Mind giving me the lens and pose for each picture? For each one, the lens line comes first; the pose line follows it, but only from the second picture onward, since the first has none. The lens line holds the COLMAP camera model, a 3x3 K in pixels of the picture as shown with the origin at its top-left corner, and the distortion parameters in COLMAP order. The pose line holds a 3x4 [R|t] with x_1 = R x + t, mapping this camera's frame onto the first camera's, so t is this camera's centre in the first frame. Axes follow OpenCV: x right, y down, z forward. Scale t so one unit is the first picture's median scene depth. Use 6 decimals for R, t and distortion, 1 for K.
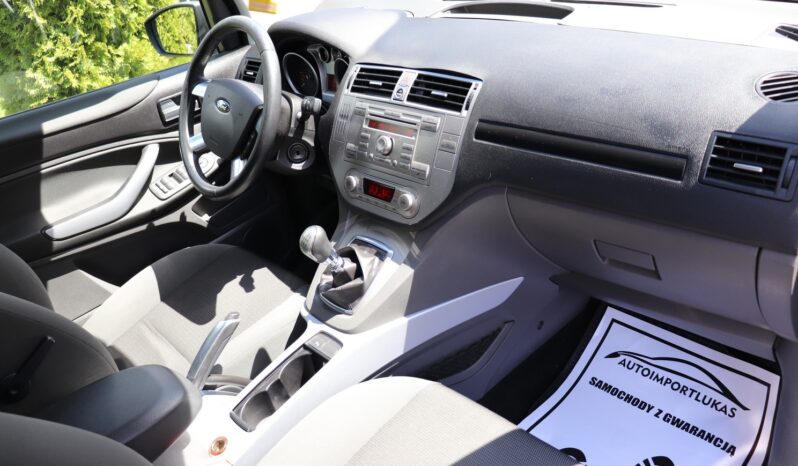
lens RADIAL K [[658.3, 0, 399.0], [0, 658.3, 233.0], [0, 0, 1]] dist [-0.170740, 0.140595]
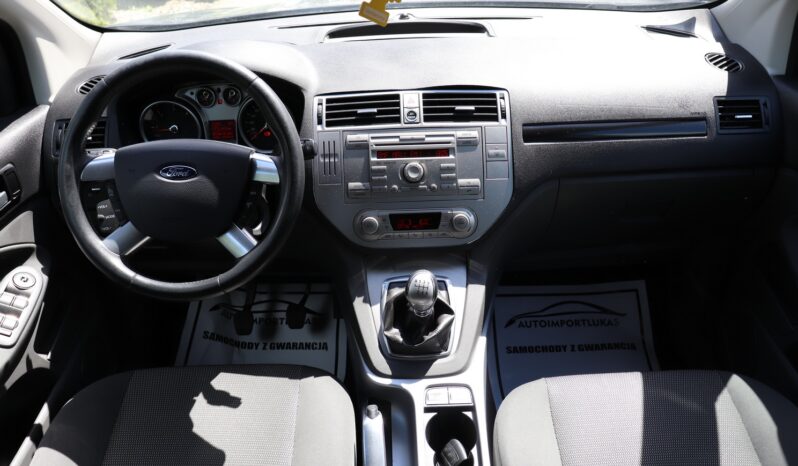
lens RADIAL K [[658.3, 0, 399.0], [0, 658.3, 233.0], [0, 0, 1]] dist [-0.170740, 0.140595]
pose [[0.665148, -0.252703, 0.702651, -0.644835], [0.296487, 0.953017, 0.062083, -0.103732], [-0.685327, 0.167032, 0.708821, 0.326501]]
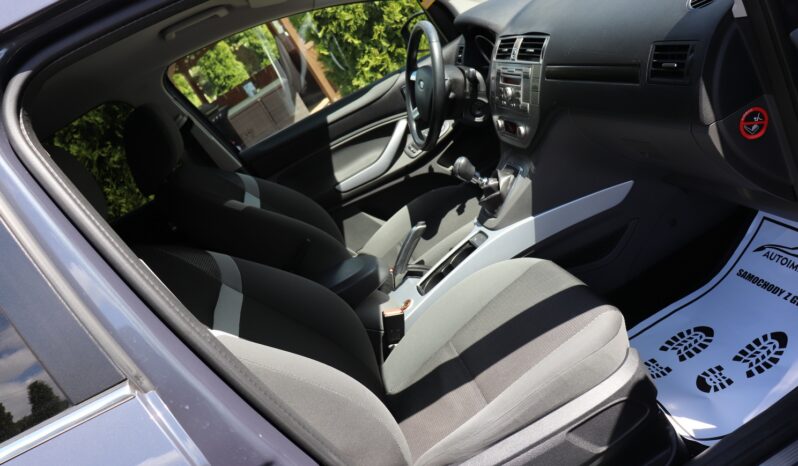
lens RADIAL K [[658.3, 0, 399.0], [0, 658.3, 233.0], [0, 0, 1]] dist [-0.170740, 0.140595]
pose [[0.831652, -0.063975, -0.551600, 0.470396], [0.087699, 0.996007, 0.016708, 0.103266], [0.548328, -0.062270, 0.833941, -0.259317]]
